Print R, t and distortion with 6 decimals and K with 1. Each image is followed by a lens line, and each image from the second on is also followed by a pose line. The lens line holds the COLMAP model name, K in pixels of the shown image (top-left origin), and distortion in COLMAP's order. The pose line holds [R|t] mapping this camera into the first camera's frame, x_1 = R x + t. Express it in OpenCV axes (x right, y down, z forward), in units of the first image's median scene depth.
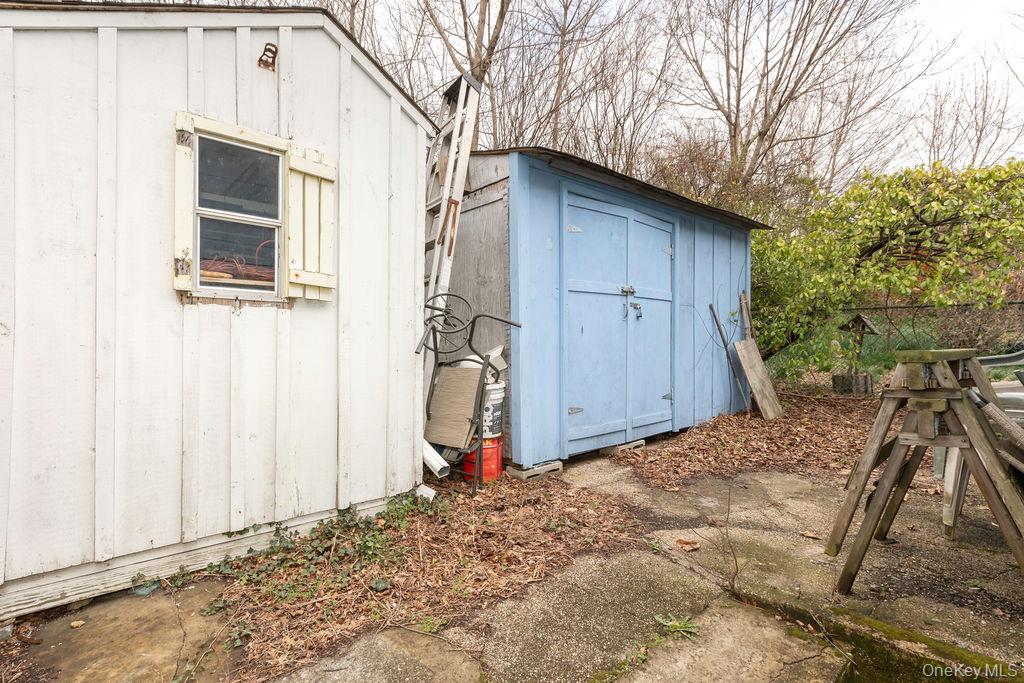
lens RADIAL K [[488.5, 0, 514.6], [0, 488.5, 329.2], [0, 0, 1]] dist [0.003314, 0.001073]
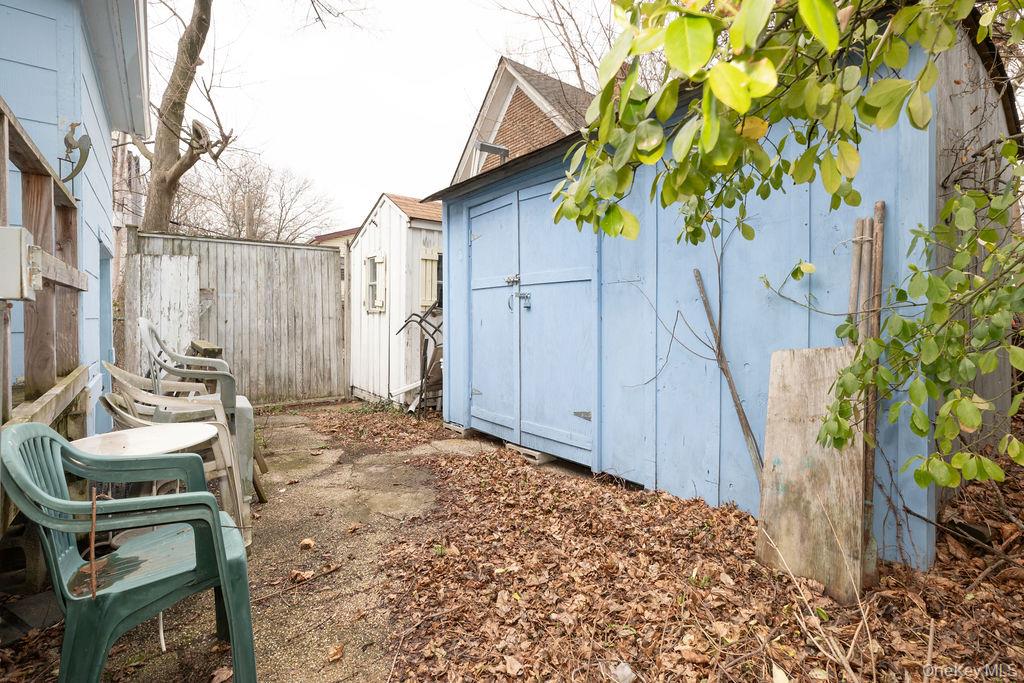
lens RADIAL K [[488.5, 0, 514.6], [0, 488.5, 329.2], [0, 0, 1]] dist [0.003314, 0.001073]
pose [[-0.094731, 0.007049, -0.995478, 1.150970], [0.004360, 0.999968, 0.006666, 0.008238], [0.995493, -0.003709, -0.094759, 1.080894]]
